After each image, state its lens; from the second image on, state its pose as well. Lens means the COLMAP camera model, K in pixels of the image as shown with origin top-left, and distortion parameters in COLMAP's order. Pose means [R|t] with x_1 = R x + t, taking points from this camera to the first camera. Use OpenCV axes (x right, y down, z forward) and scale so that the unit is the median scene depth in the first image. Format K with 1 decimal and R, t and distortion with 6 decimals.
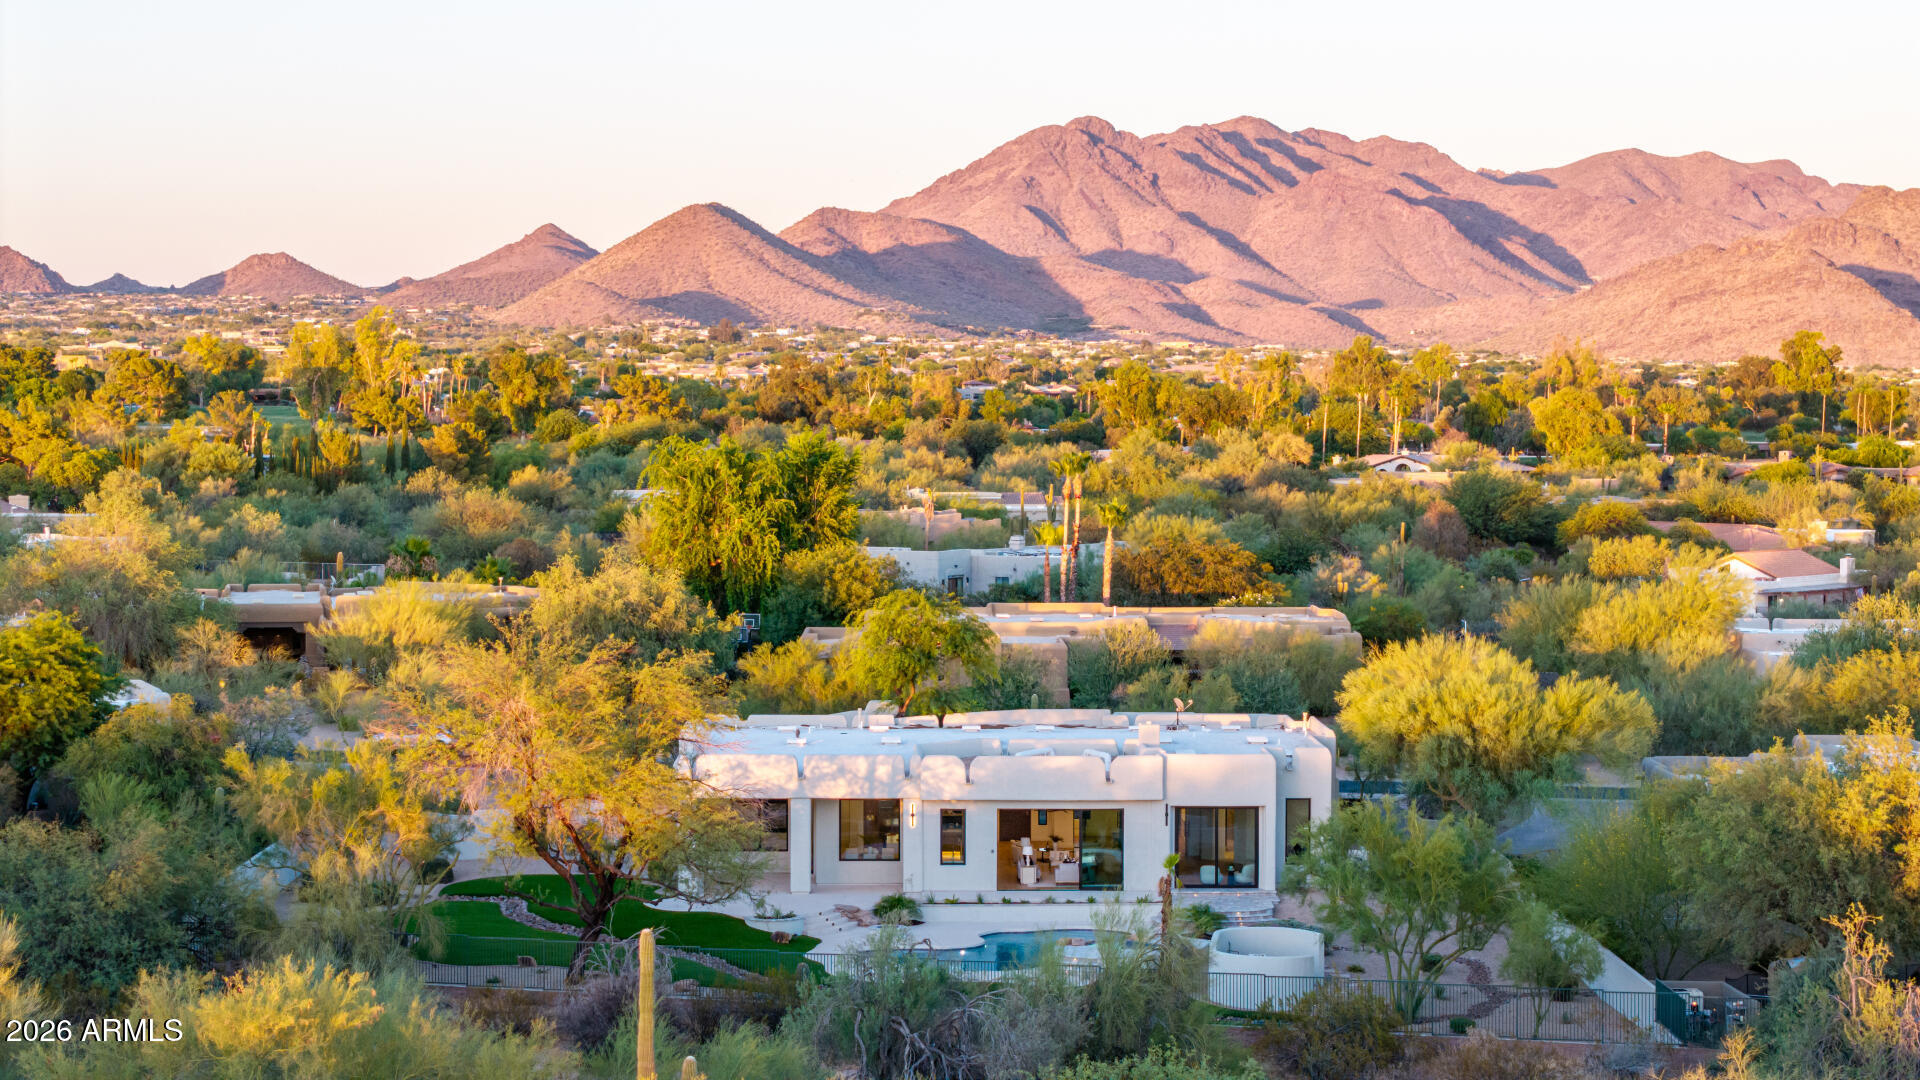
lens RADIAL K [[4766.0, 0, 960.0], [0, 4766.0, 540.0], [0, 0, 1]] dist [-0.414681, 10.347673]
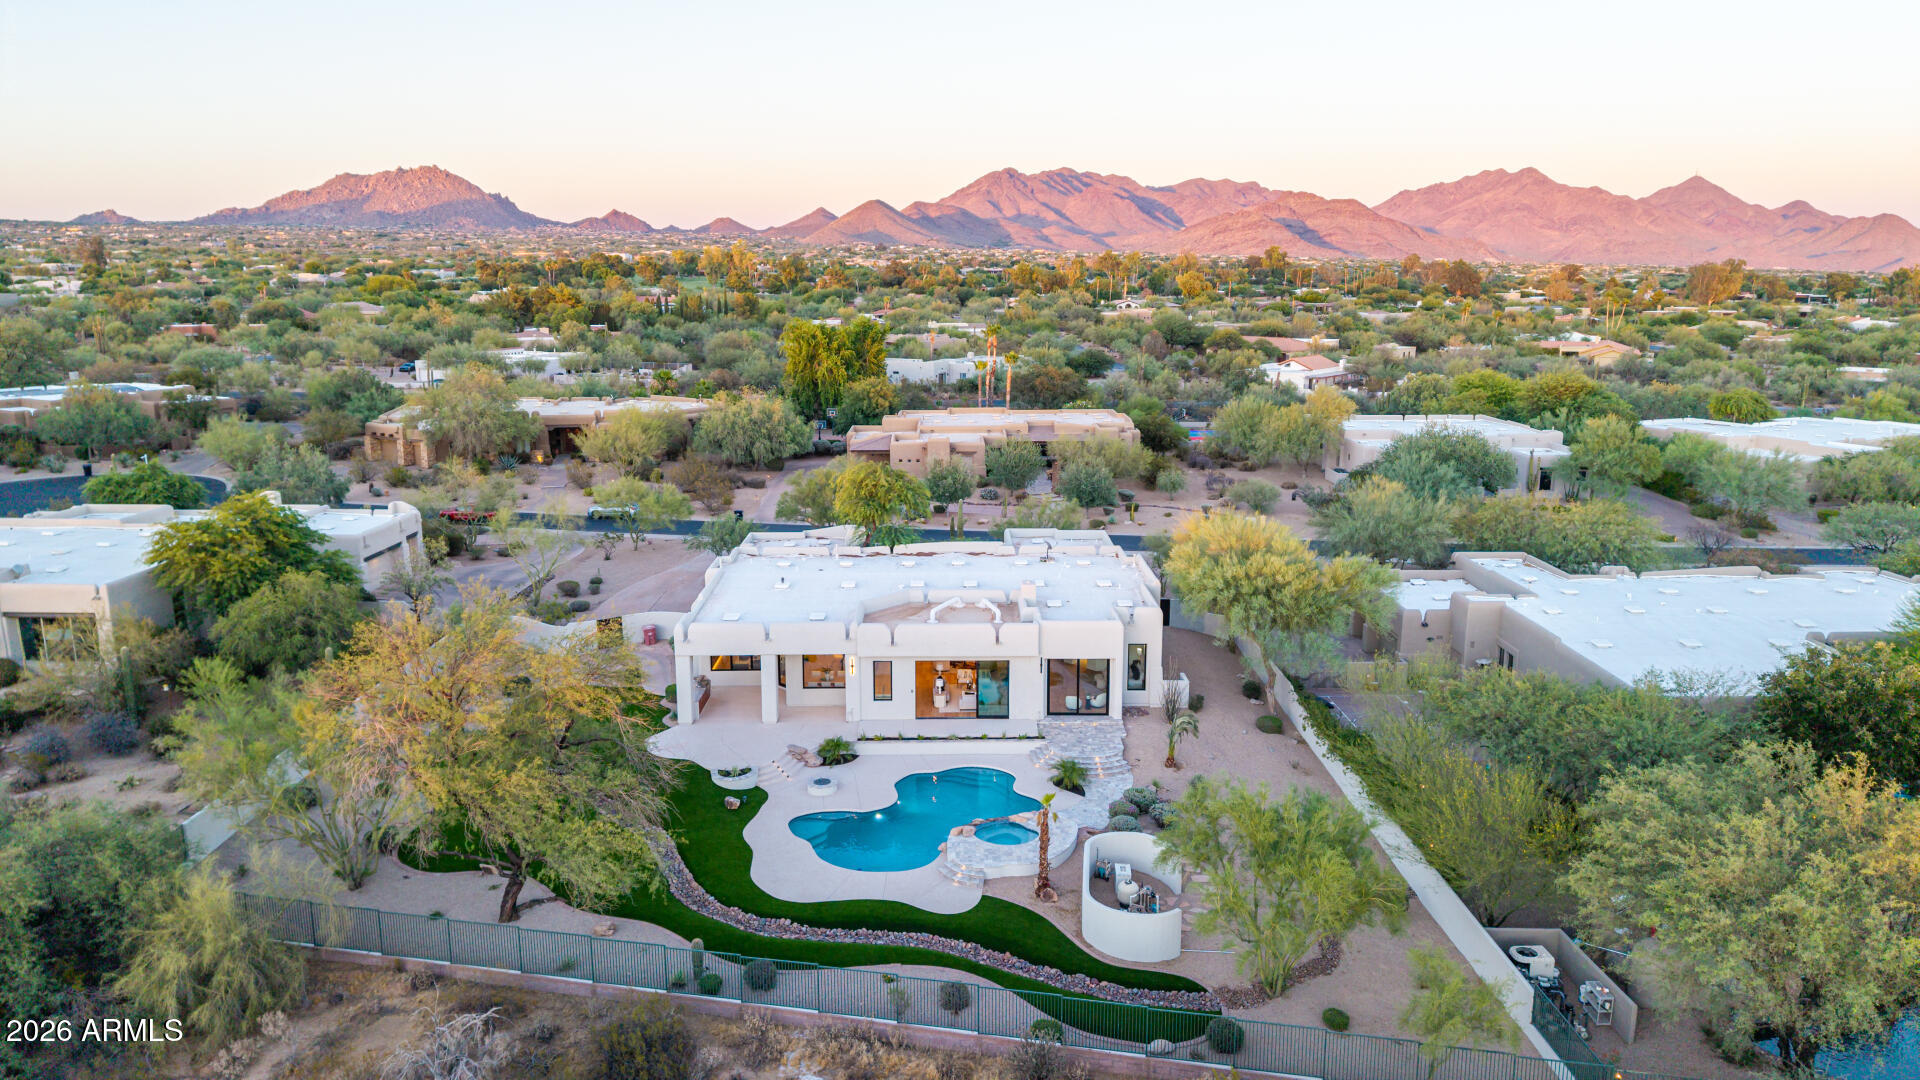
lens RADIAL K [[1360.3, 0, 960.0], [0, 1360.3, 540.0], [0, 0, 1]] dist [0.090739, -0.000152]
pose [[0.999942, -0.001310, -0.010725, 0.009210], [0.003134, 0.985105, 0.171925, -0.016246], [0.010340, -0.171948, 0.985052, 0.235066]]
